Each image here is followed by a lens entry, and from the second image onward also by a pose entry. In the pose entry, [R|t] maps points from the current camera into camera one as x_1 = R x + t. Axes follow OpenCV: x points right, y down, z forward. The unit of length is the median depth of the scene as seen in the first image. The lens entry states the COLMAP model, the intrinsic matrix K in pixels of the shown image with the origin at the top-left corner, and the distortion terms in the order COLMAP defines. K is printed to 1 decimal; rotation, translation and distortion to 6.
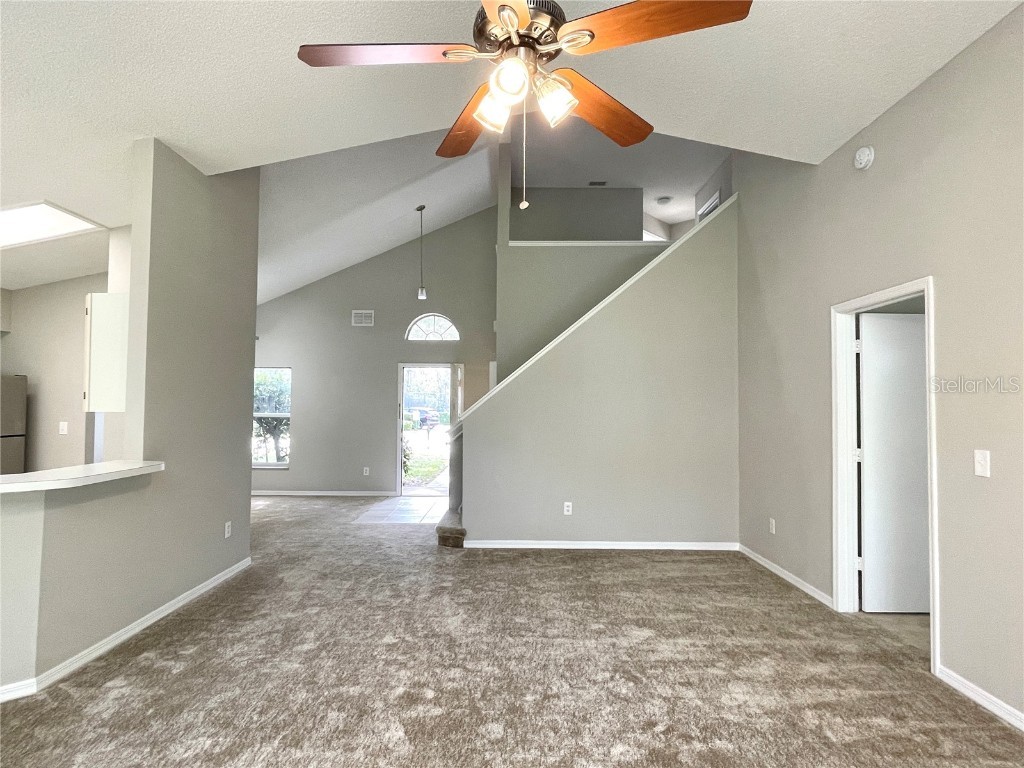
lens RADIAL K [[553.0, 0, 506.2], [0, 553.0, 389.4], [0, 0, 1]] dist [-0.011120, 0.009726]
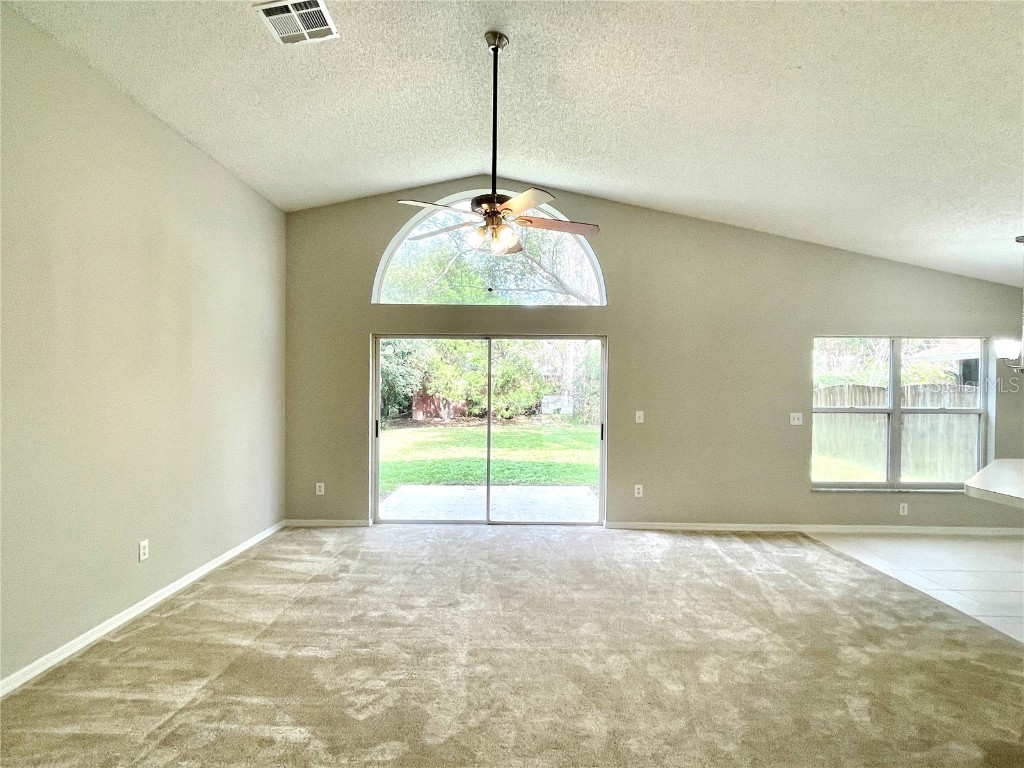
lens RADIAL K [[553.0, 0, 506.2], [0, 553.0, 389.4], [0, 0, 1]] dist [-0.011120, 0.009726]
pose [[-0.999850, -0.017179, -0.002050, -0.015307], [-0.017122, 0.999535, -0.025230, 0.033292], [0.002483, -0.025192, -0.999680, 1.557851]]
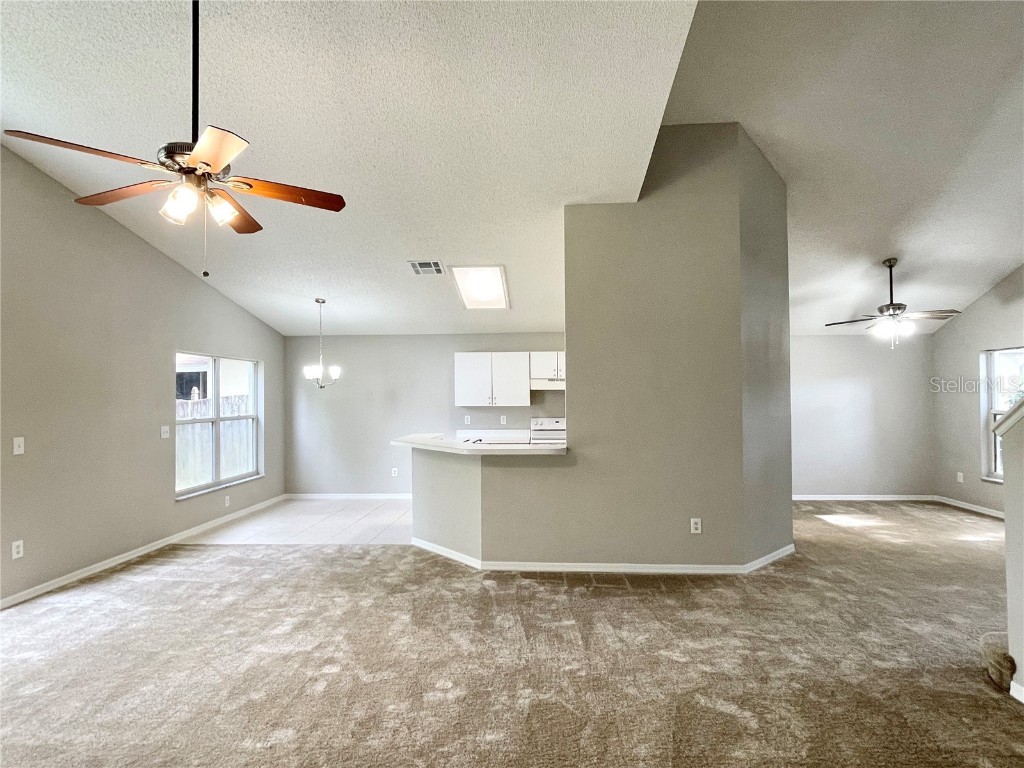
lens RADIAL K [[553.0, 0, 506.2], [0, 553.0, 389.4], [0, 0, 1]] dist [-0.011120, 0.009726]
pose [[-0.048444, -0.019944, -0.998627, 0.760457], [0.040078, 0.998957, -0.021895, 0.012973], [0.998022, -0.041084, -0.047594, 0.982458]]
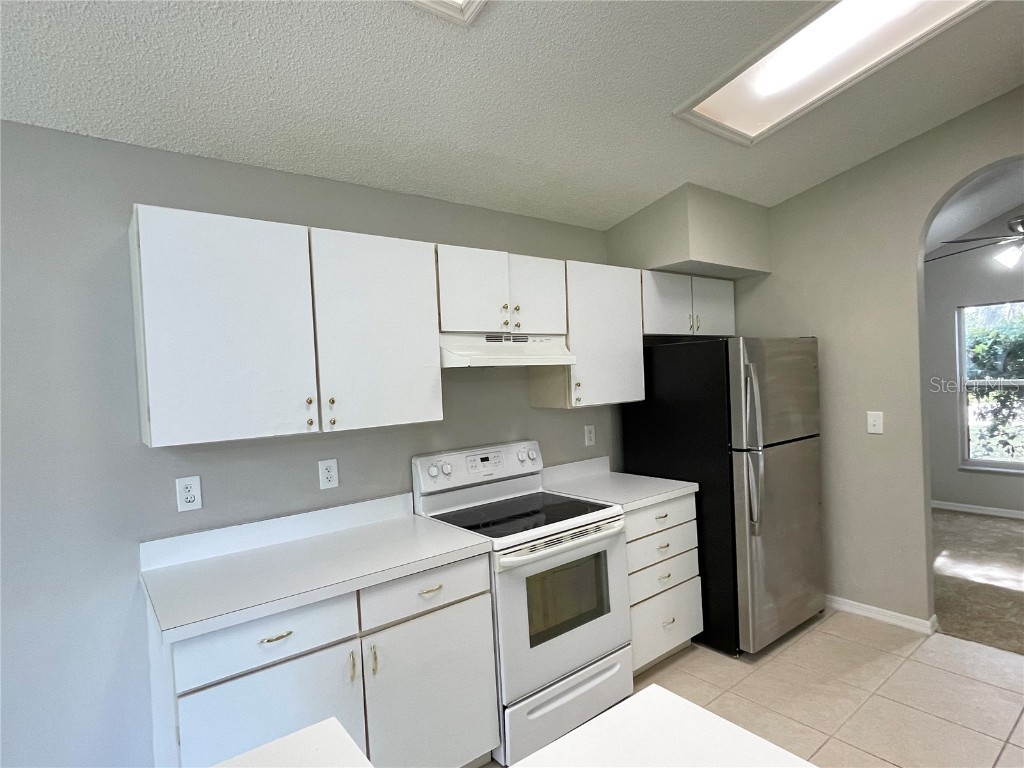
lens RADIAL K [[547.0, 0, 505.0], [0, 547.0, 392.1], [0, 0, 1]] dist [-0.002501, 0.001651]
pose [[0.623885, -0.016650, -0.781339, -1.018871], [0.077409, 0.996173, 0.040582, -0.024595], [0.777673, -0.085801, 0.622786, 0.584250]]
